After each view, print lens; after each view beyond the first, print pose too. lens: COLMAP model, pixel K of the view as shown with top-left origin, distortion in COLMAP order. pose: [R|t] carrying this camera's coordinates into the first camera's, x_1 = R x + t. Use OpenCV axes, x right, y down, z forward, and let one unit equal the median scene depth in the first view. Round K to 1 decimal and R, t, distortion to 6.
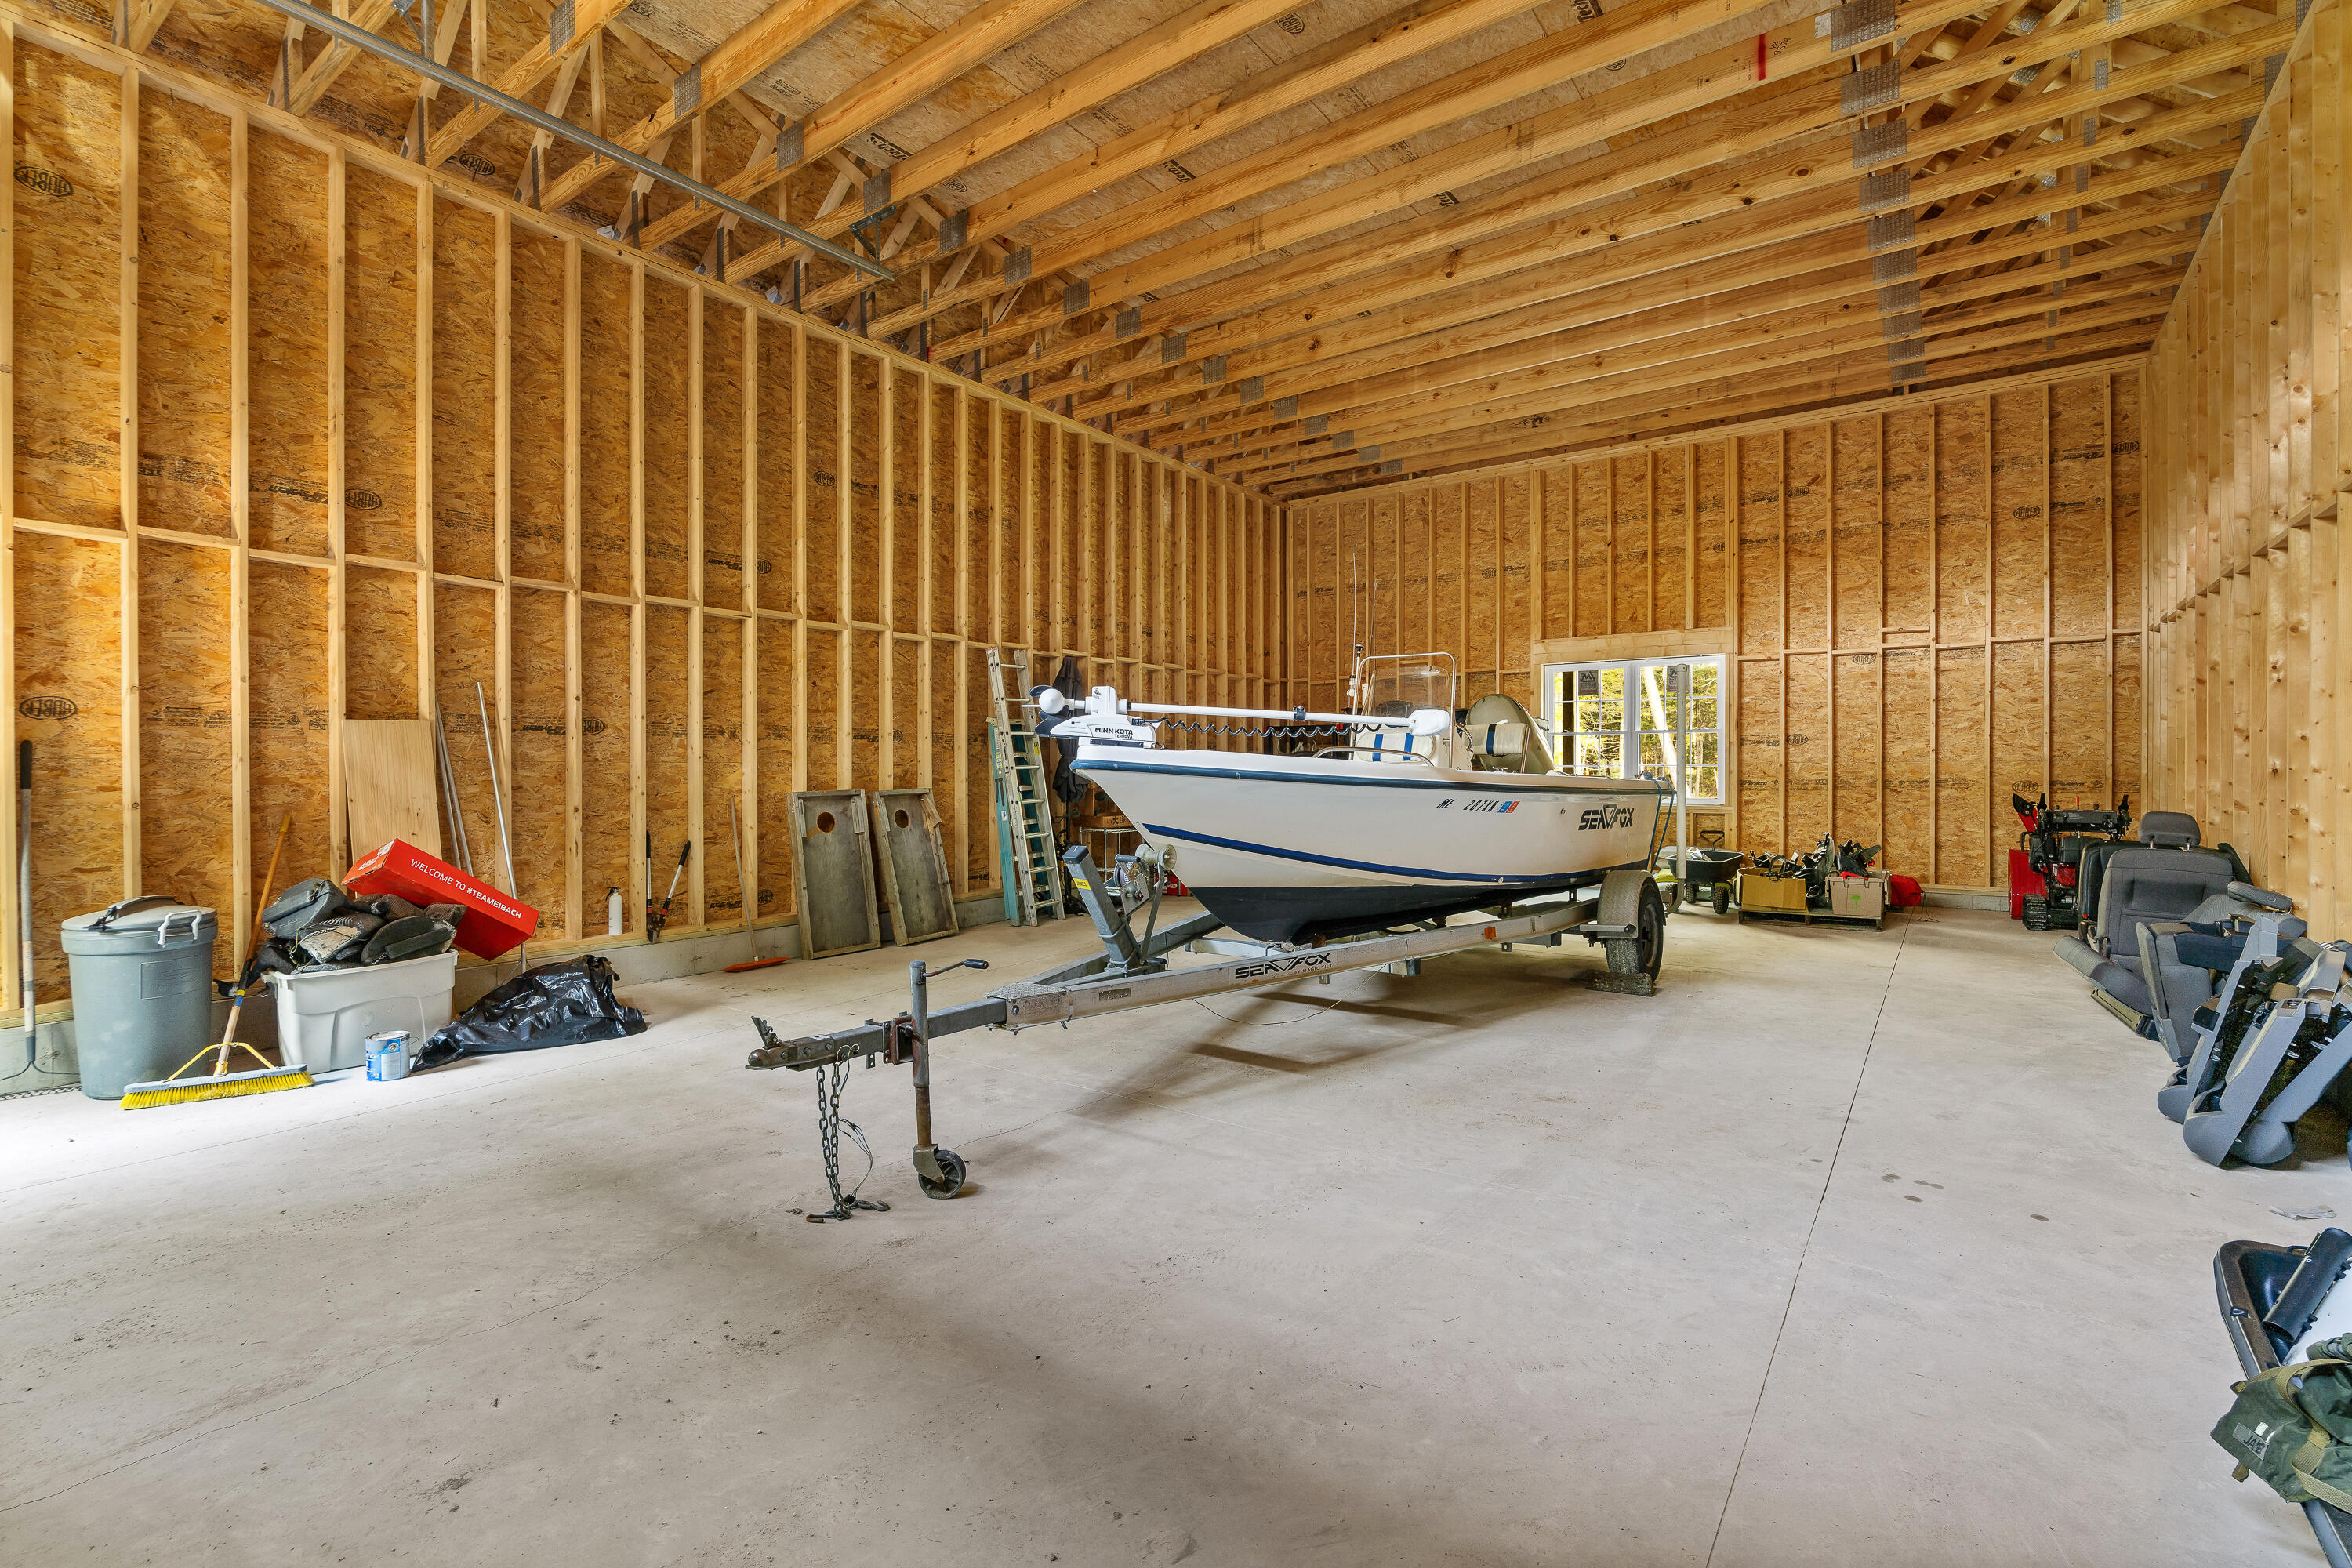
lens RADIAL K [[1062.7, 0, 1167.7], [0, 1062.7, 783.0], [0, 0, 1]] dist [-0.013048, 0.005040]
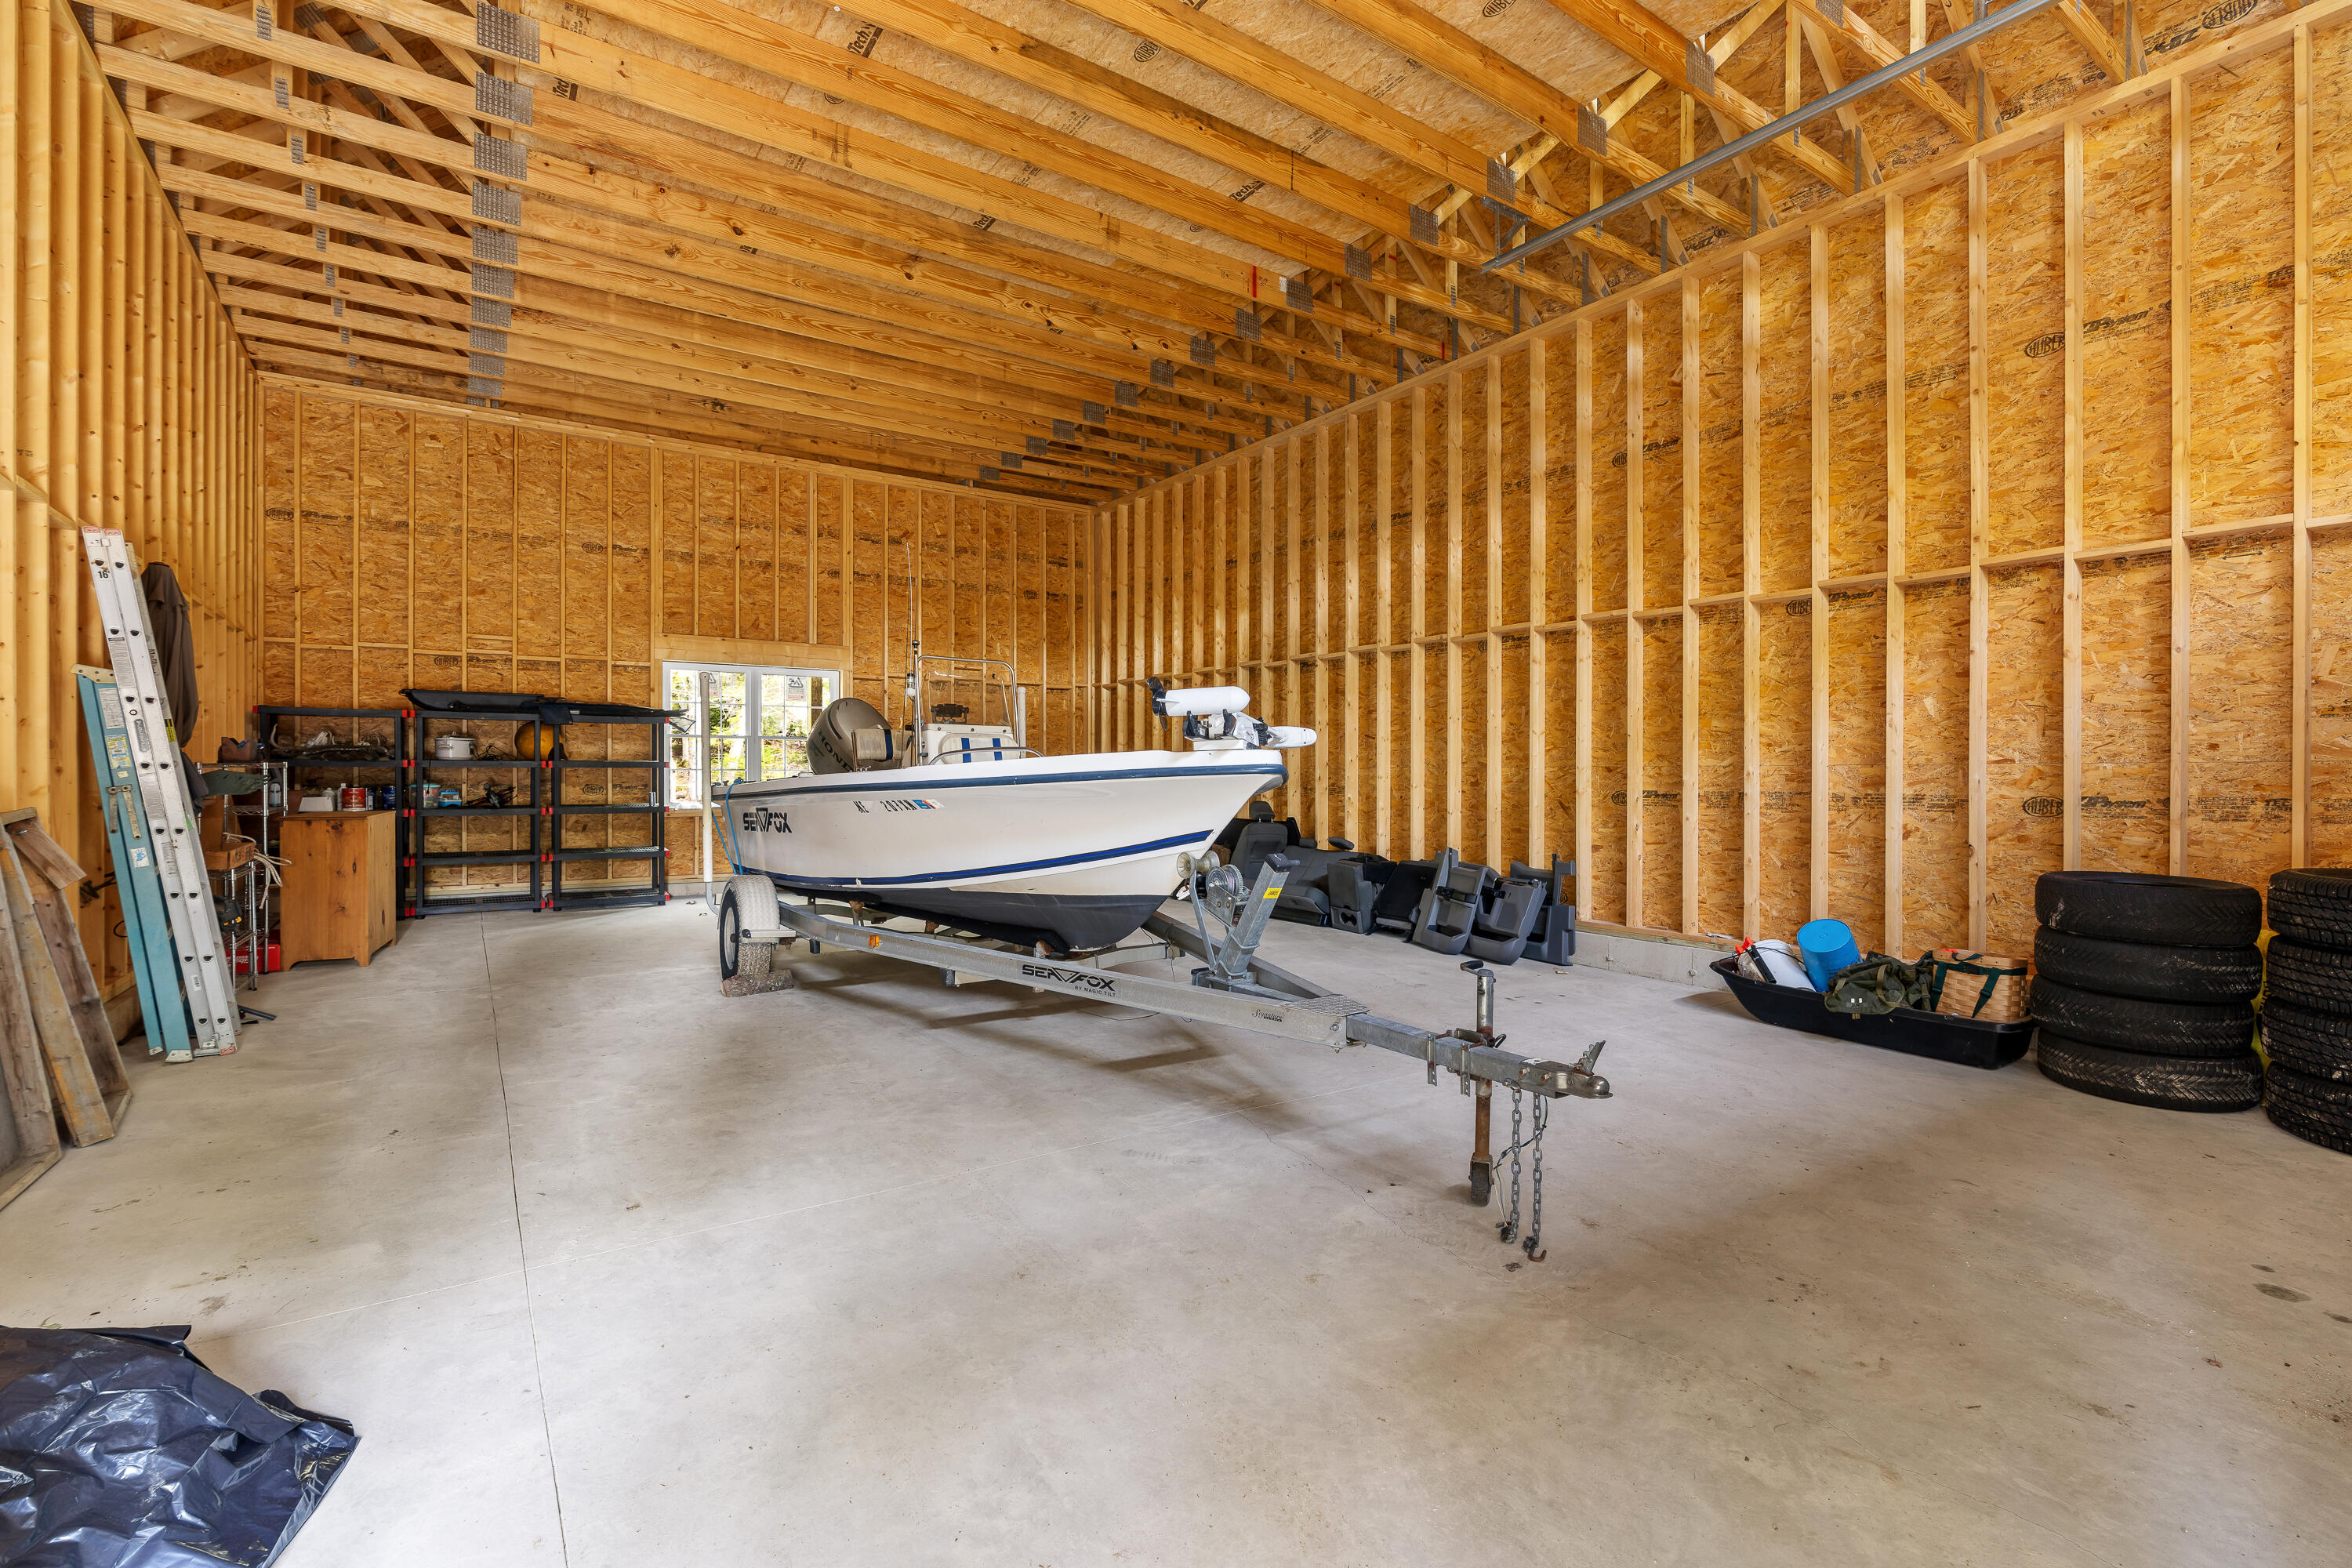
lens RADIAL K [[1062.7, 0, 1167.7], [0, 1062.7, 783.0], [0, 0, 1]] dist [-0.013048, 0.005040]
pose [[0.337220, -0.001789, 0.941424, -0.967456], [0.007685, 0.999970, -0.000853, -0.003024], [-0.941394, 0.007522, 0.337224, 0.728359]]
